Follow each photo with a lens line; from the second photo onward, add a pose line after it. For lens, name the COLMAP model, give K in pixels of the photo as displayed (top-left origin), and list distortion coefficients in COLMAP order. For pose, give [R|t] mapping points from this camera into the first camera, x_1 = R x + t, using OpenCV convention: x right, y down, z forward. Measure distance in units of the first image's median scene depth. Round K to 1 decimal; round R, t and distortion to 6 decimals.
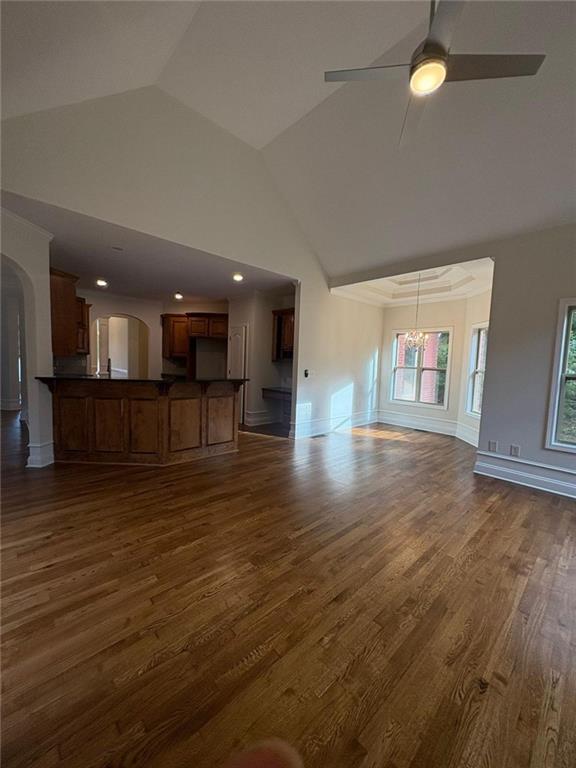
lens RADIAL K [[303.5, 0, 287.0], [0, 303.5, 383.6], [0, 0, 1]] dist [-0.001498, 0.000256]
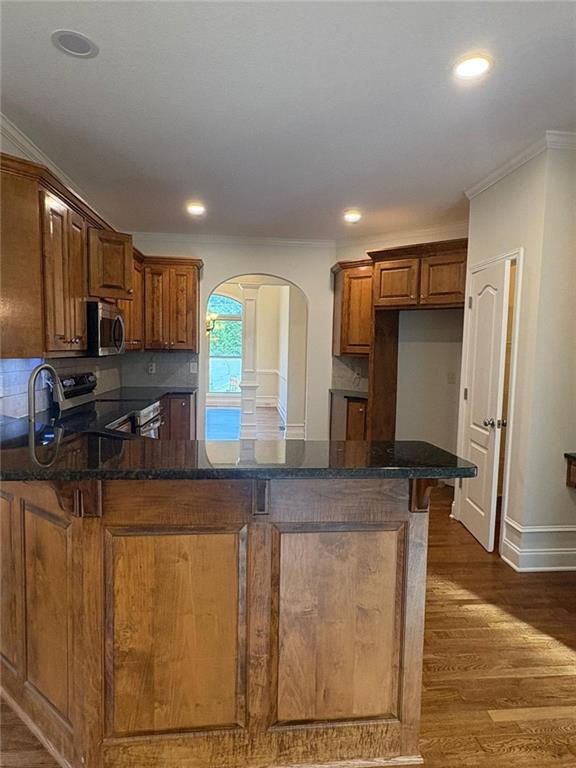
lens RADIAL K [[463.6, 0, 286.1], [0, 463.6, 382.0], [0, 0, 1]] dist [-0.004574, 0.000800]
pose [[0.793824, 0.025395, -0.607617, -0.022992], [-0.039762, 0.999157, -0.010187, -0.039944], [0.606846, 0.032247, 0.794165, 0.429123]]
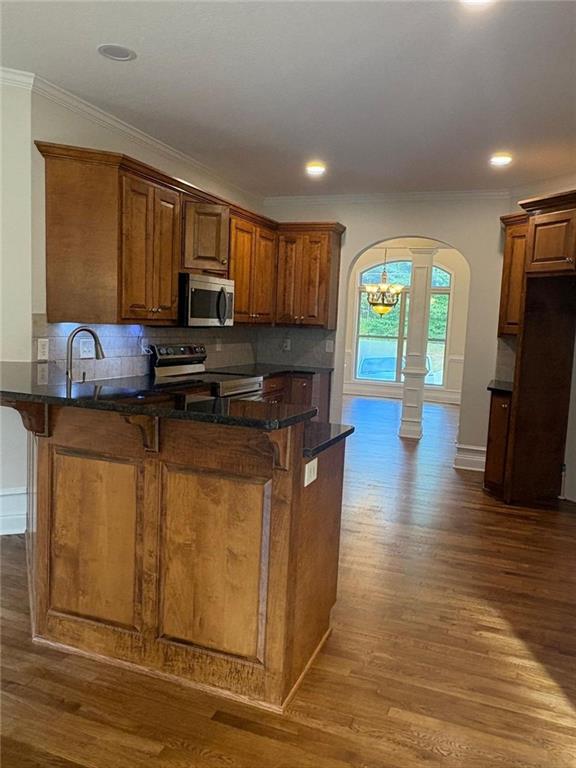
lens RADIAL K [[596.7, 0, 288.4], [0, 596.7, 380.8], [0, 0, 1]] dist [-0.011050, -0.005073]
pose [[0.438522, 0.072387, -0.895800, 0.161663], [-0.098516, 0.994616, 0.032145, -0.036726], [0.893304, 0.074155, 0.443293, 0.514229]]
